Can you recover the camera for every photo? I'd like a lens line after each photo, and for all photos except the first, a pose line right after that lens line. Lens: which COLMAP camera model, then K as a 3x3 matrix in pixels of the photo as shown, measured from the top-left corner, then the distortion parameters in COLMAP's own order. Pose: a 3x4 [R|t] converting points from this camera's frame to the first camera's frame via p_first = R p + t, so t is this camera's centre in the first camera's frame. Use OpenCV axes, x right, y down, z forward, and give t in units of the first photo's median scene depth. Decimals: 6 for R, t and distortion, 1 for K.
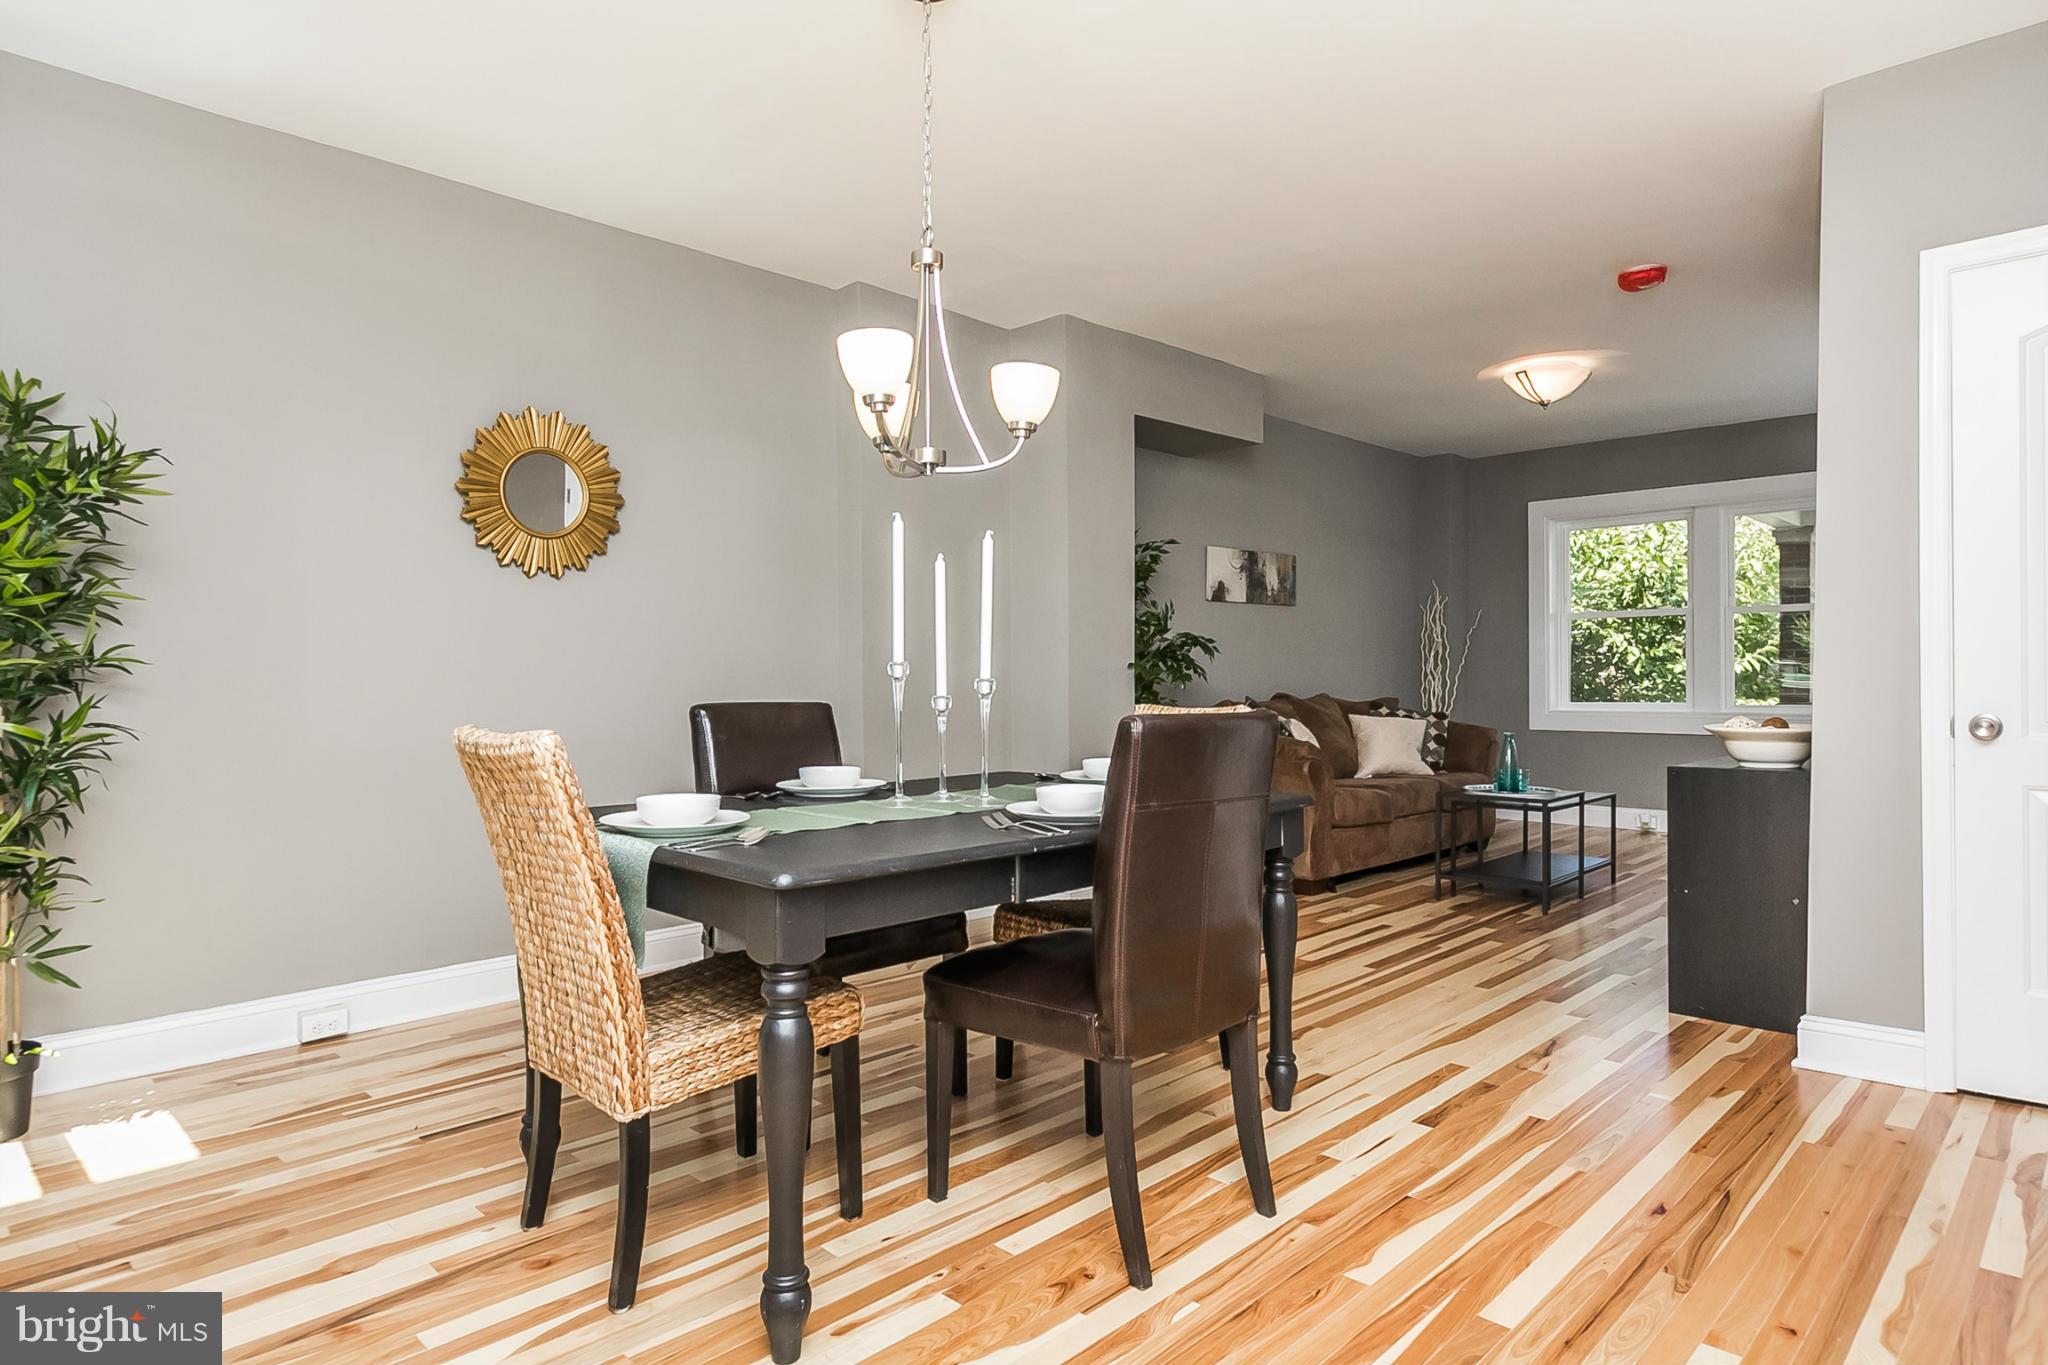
lens RADIAL K [[1063.6, 0, 1067.0], [0, 1063.6, 667.6], [0, 0, 1]] dist [0.003382, -0.000428]
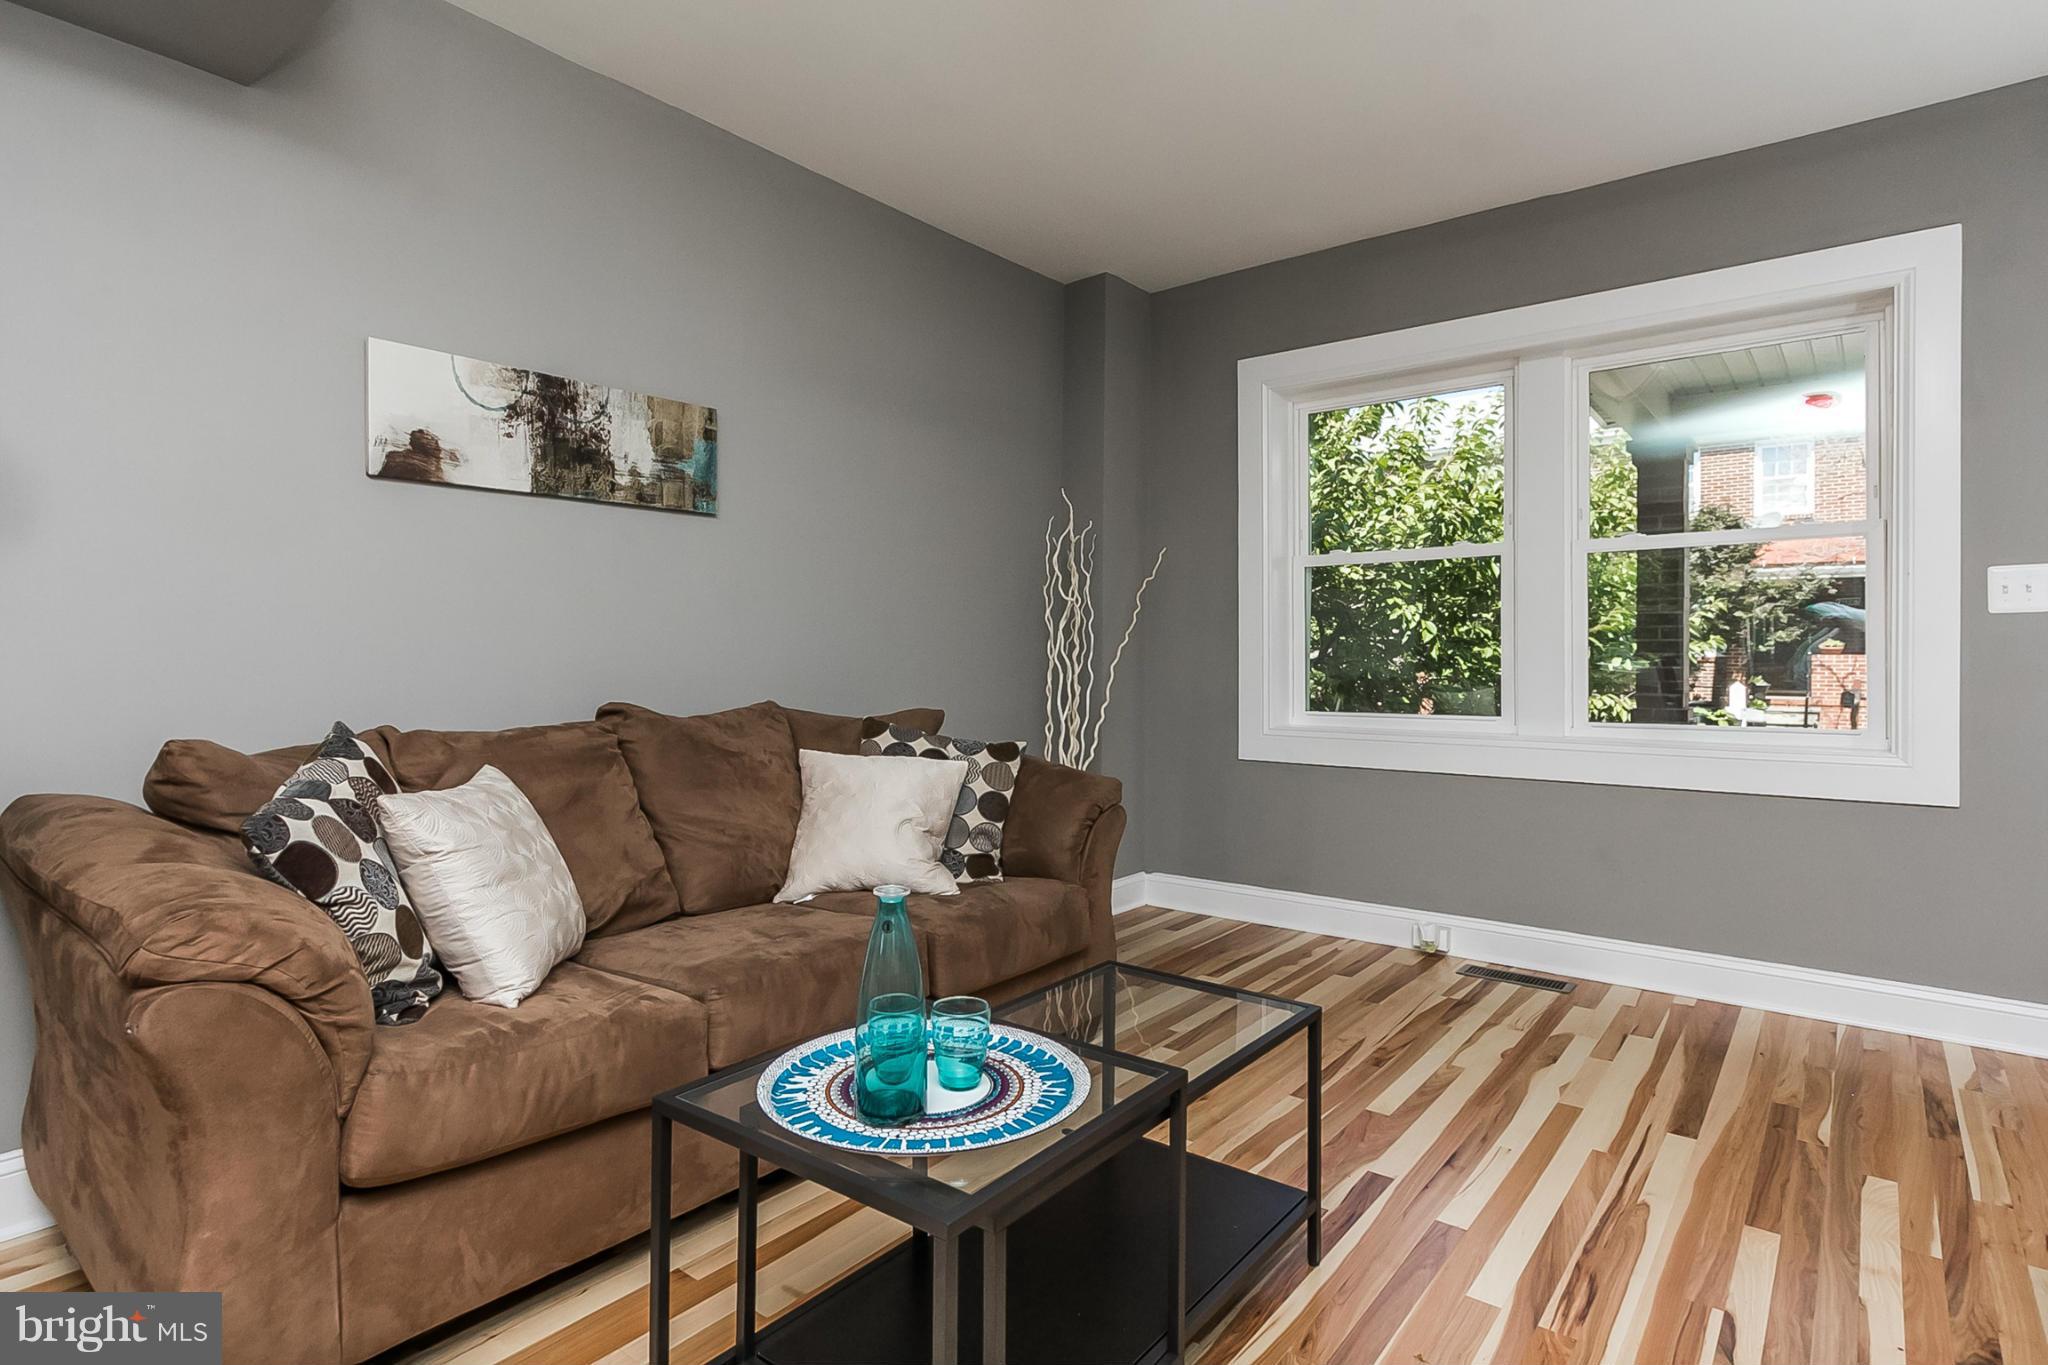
lens RADIAL K [[1063.6, 0, 1067.0], [0, 1063.6, 667.6], [0, 0, 1]] dist [0.003382, -0.000428]
pose [[0.989757, 0.001029, 0.142757, 0.310767], [-0.003252, 0.999877, 0.015338, 0.001259], [-0.142723, -0.015645, 0.989639, 0.531350]]
